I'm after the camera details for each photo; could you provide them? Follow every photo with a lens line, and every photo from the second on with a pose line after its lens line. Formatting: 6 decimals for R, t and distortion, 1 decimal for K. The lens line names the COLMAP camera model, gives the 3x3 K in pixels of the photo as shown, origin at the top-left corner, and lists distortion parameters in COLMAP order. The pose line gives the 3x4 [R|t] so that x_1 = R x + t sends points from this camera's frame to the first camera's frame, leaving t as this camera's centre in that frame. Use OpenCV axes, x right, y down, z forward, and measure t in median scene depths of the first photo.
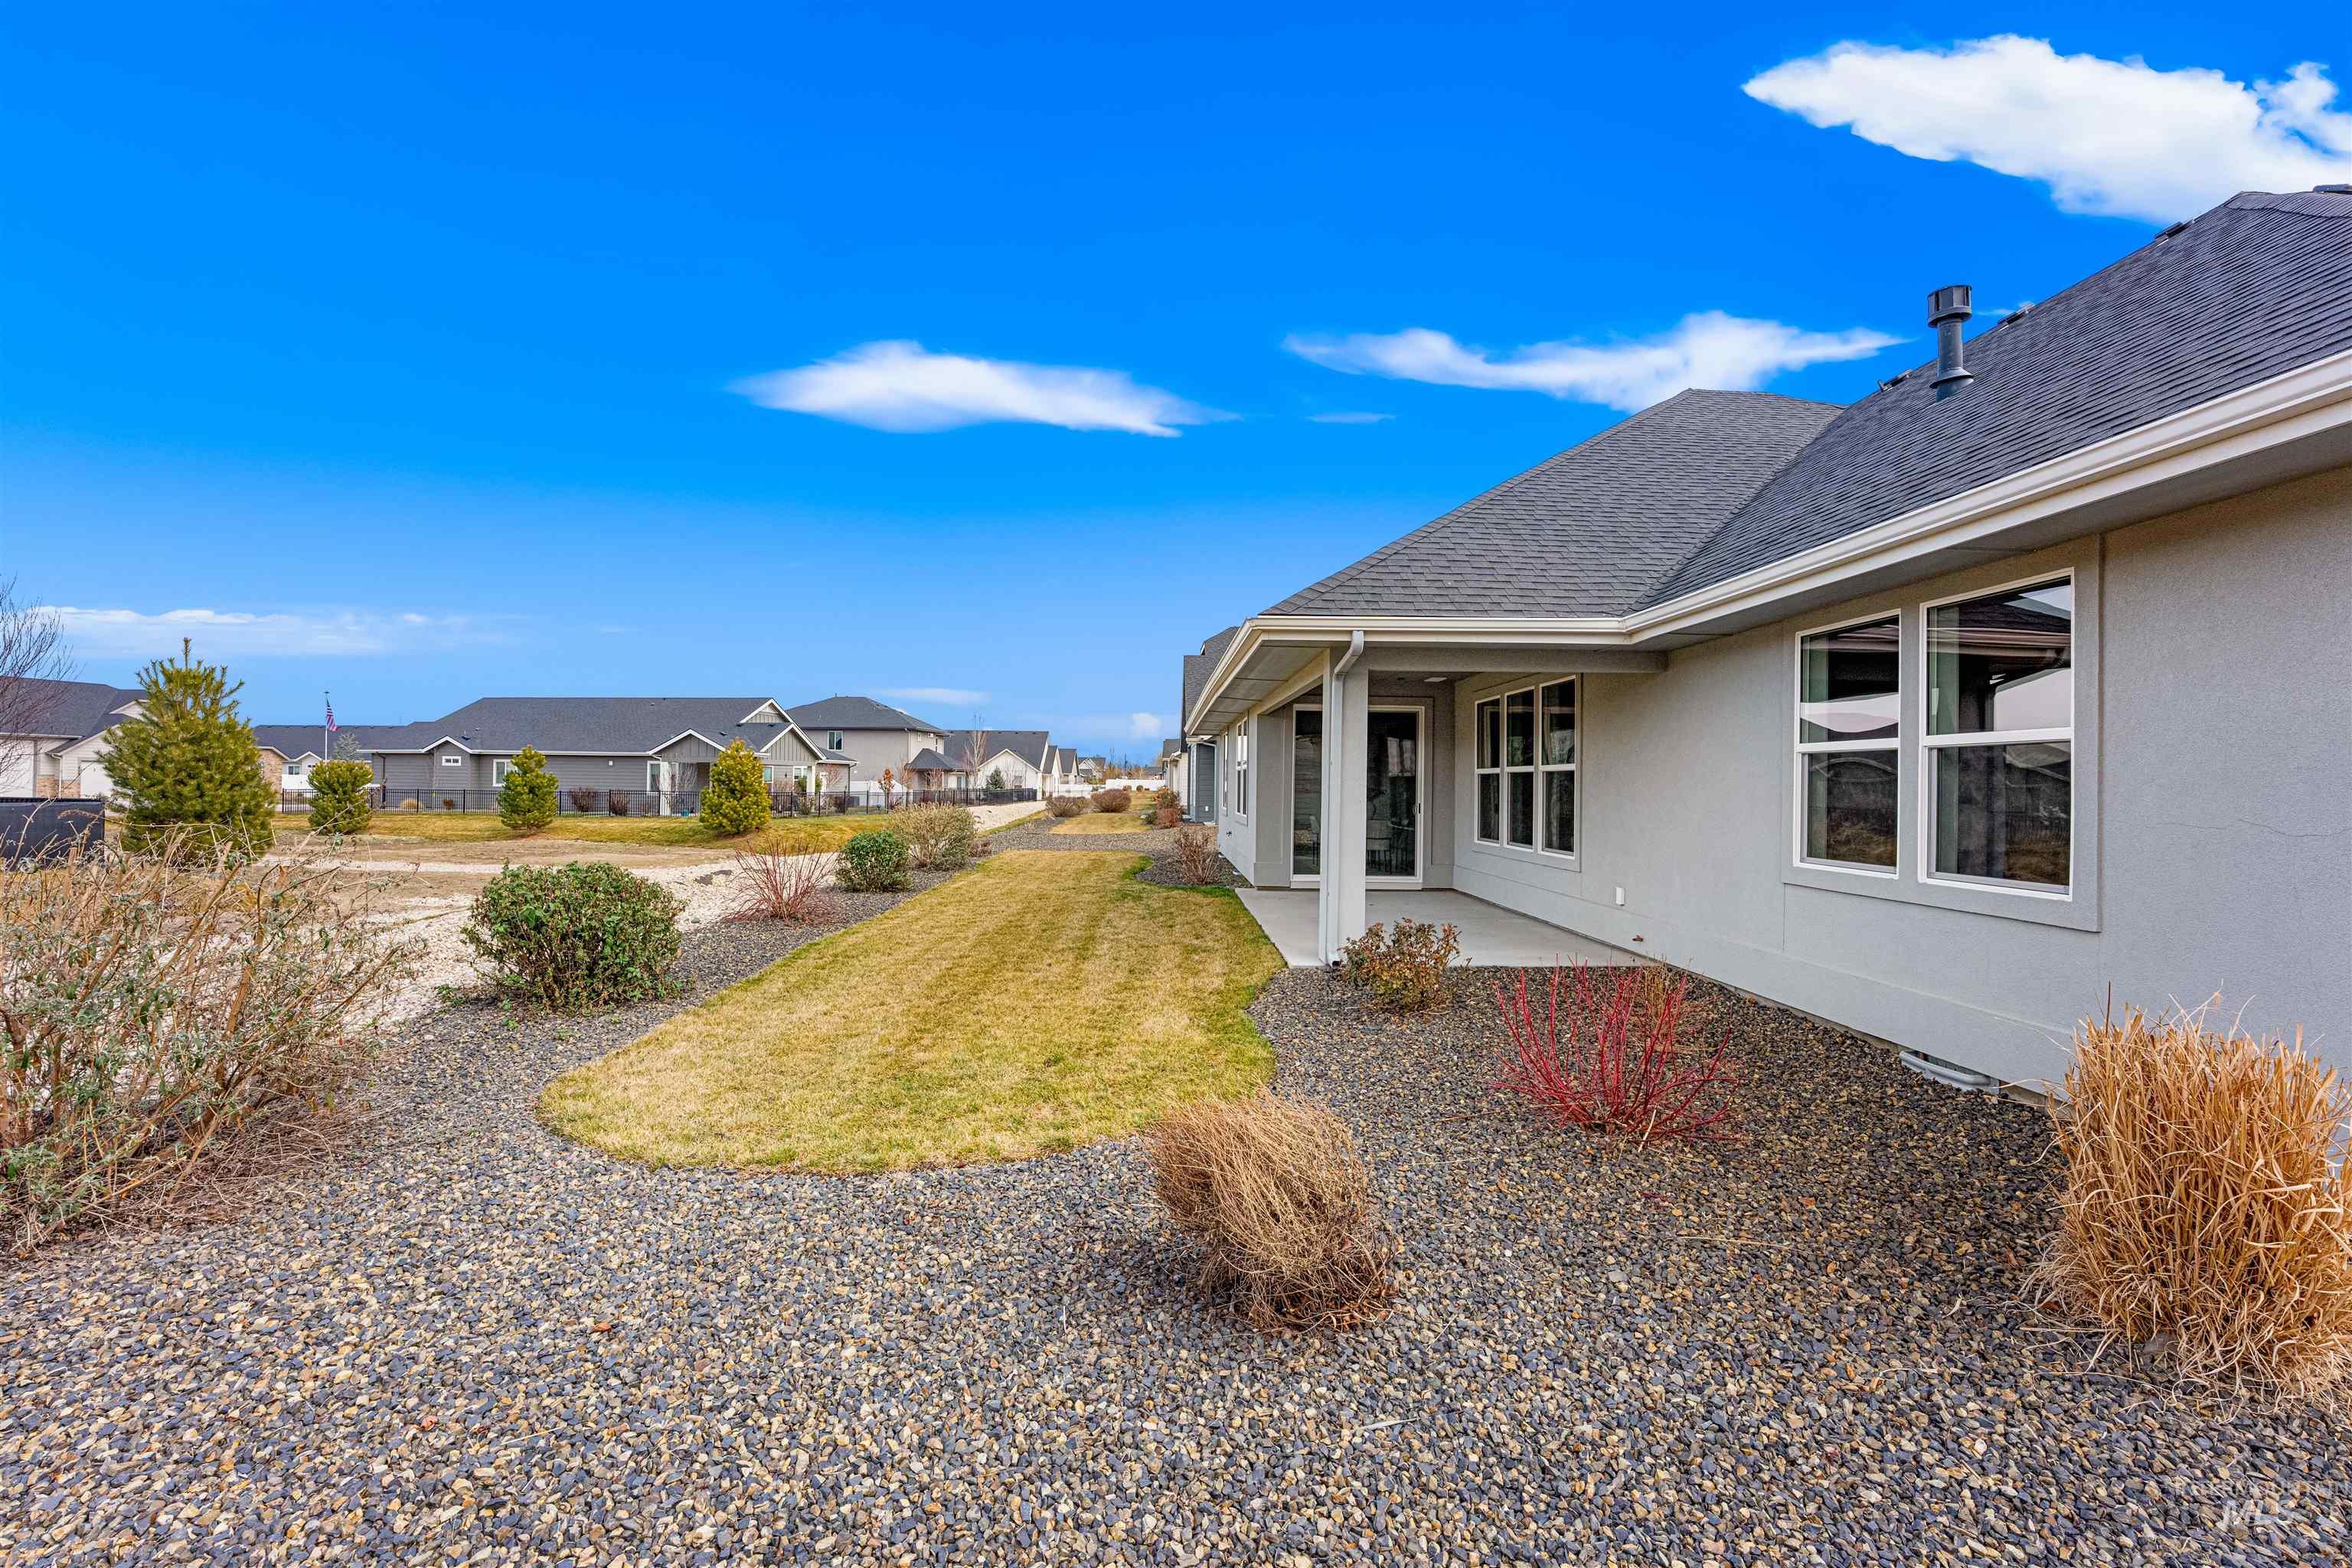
lens RADIAL K [[950.6, 0, 1160.8], [0, 950.6, 765.1], [0, 0, 1]] dist [0.003164, -0.001258]
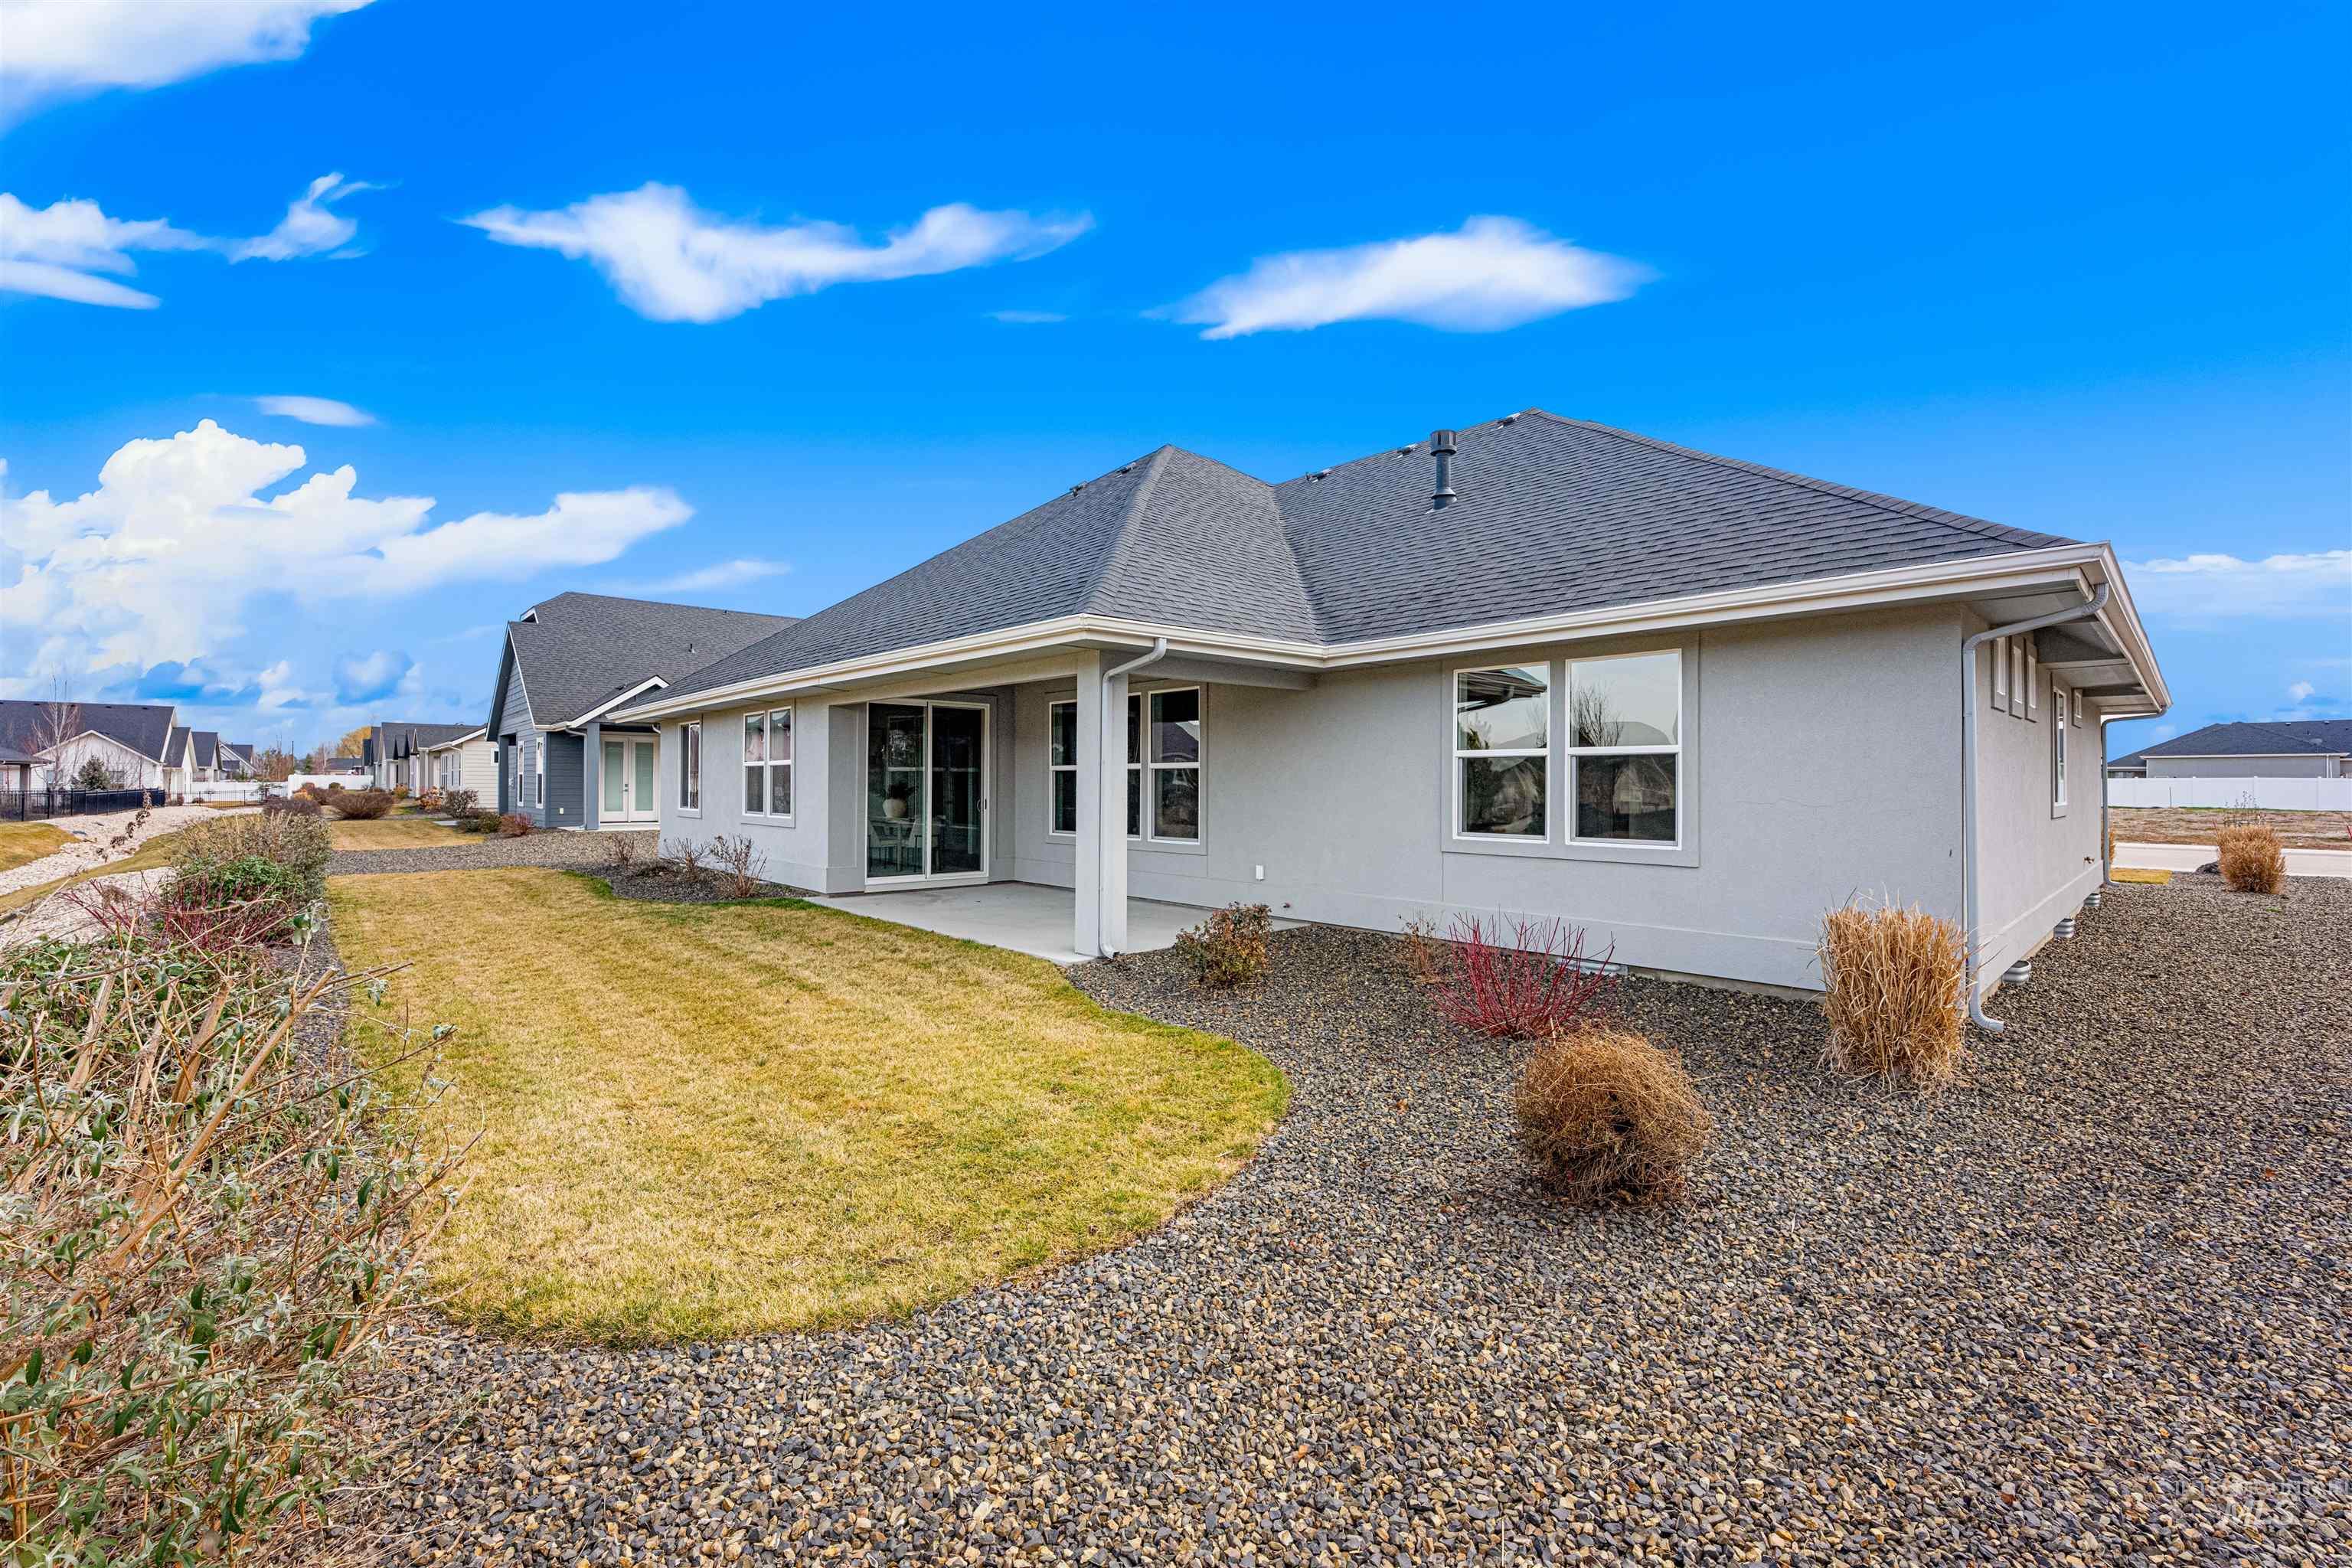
lens RADIAL K [[950.6, 0, 1181.3], [0, 950.6, 801.1], [0, 0, 1]] dist [0.003164, -0.001258]
pose [[0.761368, -0.022567, 0.647928, -0.461827], [-0.006612, 0.999072, 0.042567, -0.005129], [-0.648287, -0.036693, 0.760512, 0.174463]]
